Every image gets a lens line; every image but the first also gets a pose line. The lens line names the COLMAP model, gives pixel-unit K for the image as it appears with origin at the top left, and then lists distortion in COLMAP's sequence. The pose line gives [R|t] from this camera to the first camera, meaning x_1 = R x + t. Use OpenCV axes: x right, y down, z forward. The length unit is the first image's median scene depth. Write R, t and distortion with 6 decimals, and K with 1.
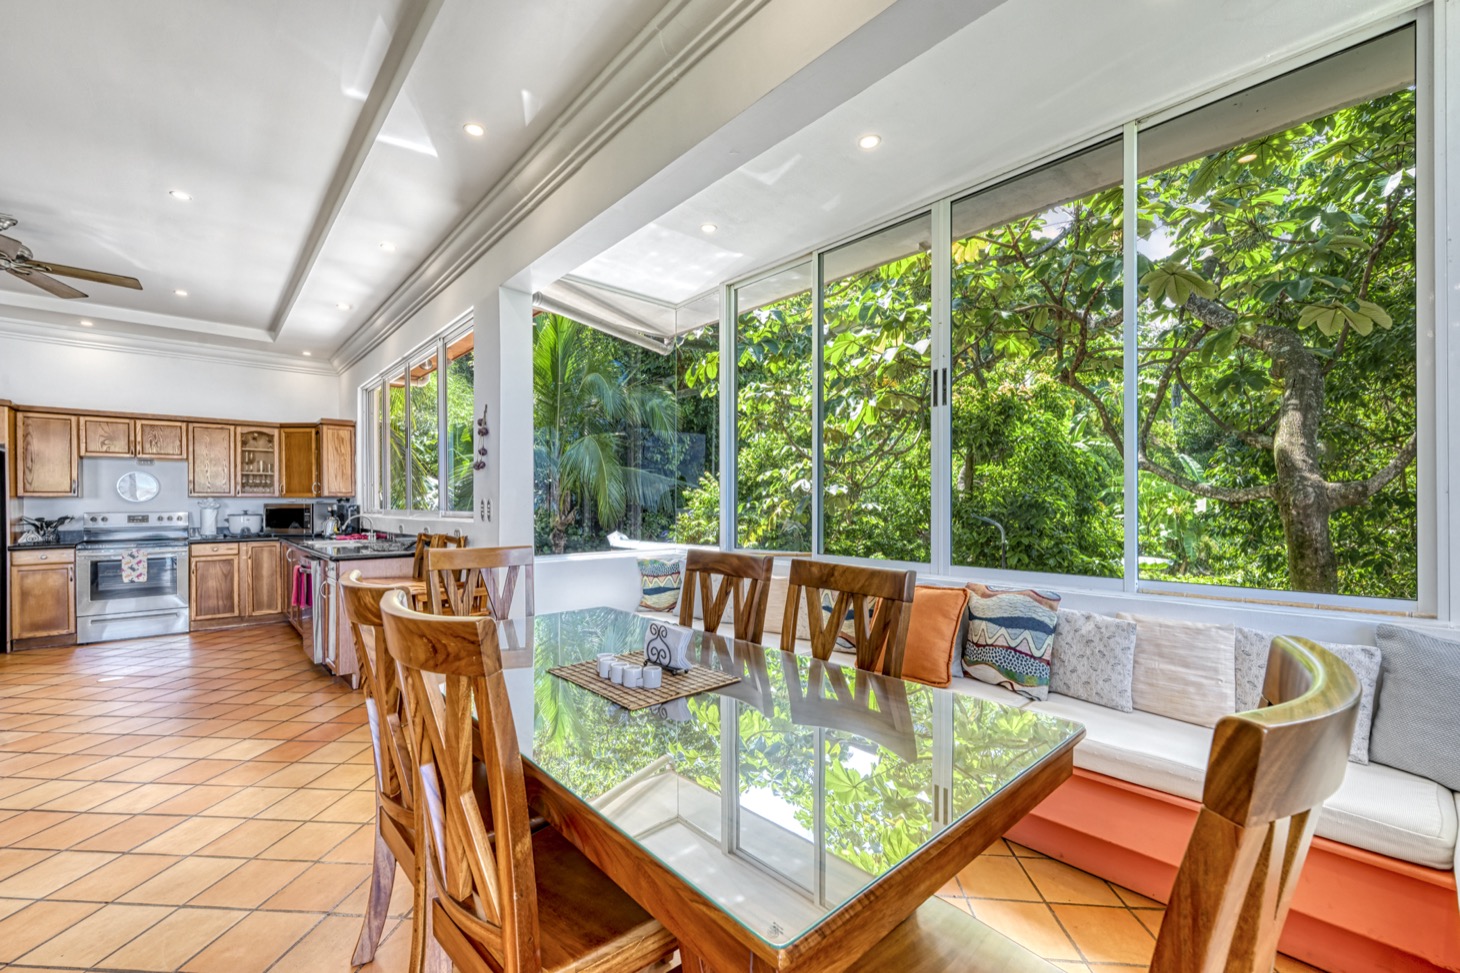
lens RADIAL K [[601.5, 0, 735.9], [0, 601.5, 499.6], [0, 0, 1]] dist [0.001536, -0.000308]
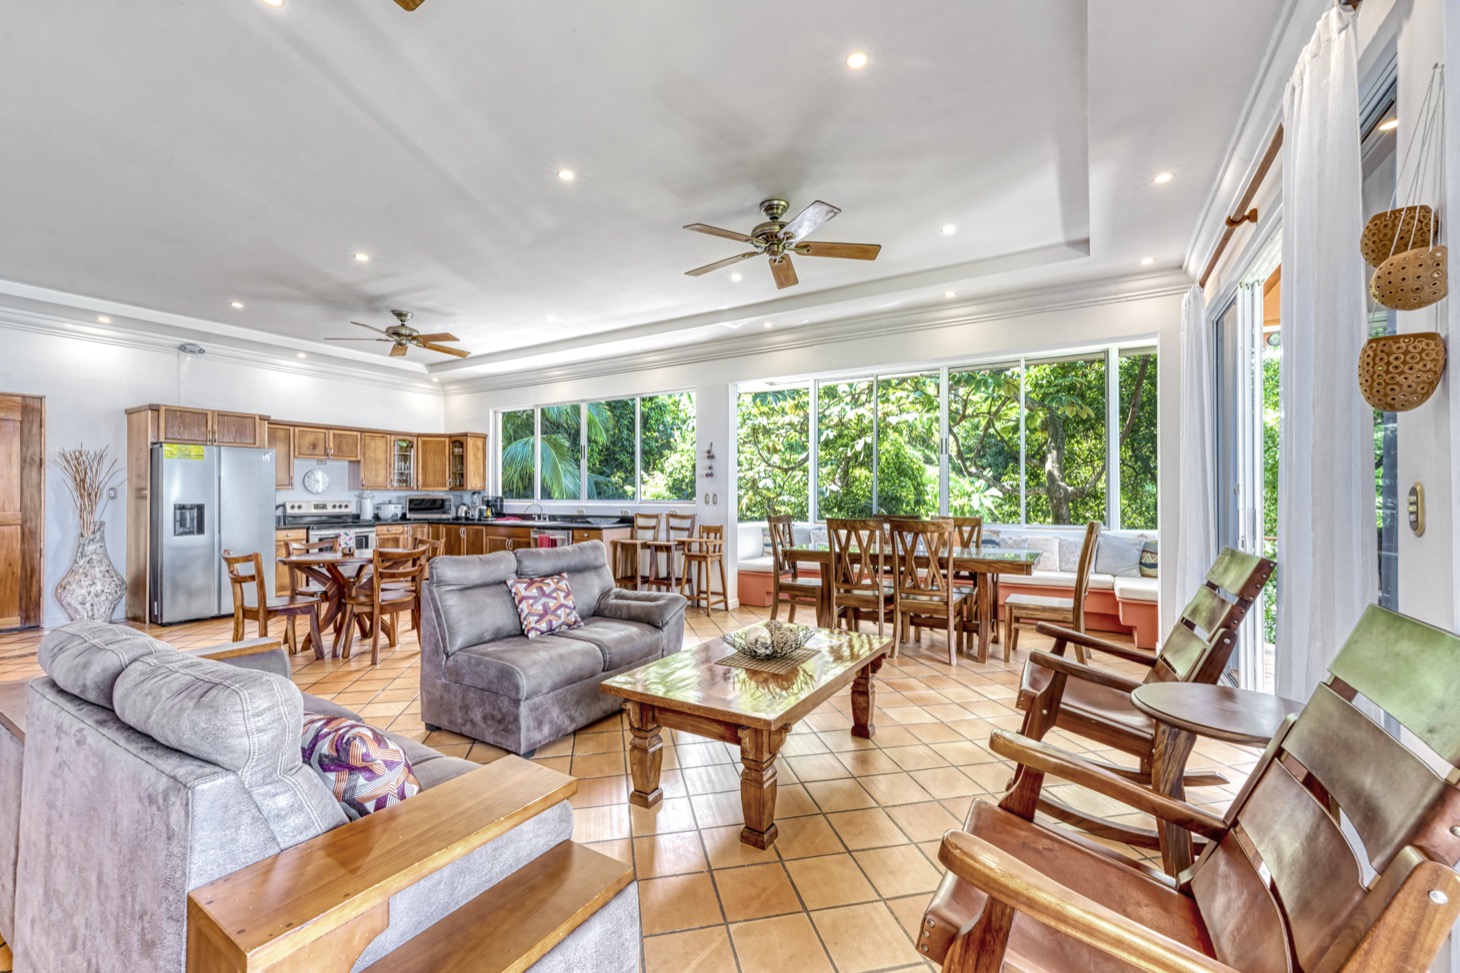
lens RADIAL K [[587.7, 0, 730.0], [0, 587.7, 486.5], [0, 0, 1]] dist [0.019571, 0.000027]
pose [[0.958436, 0.008379, 0.285184, -0.516376], [-0.005330, 0.999920, -0.011467, -0.000610], [-0.285257, 0.009470, 0.958404, -0.444899]]
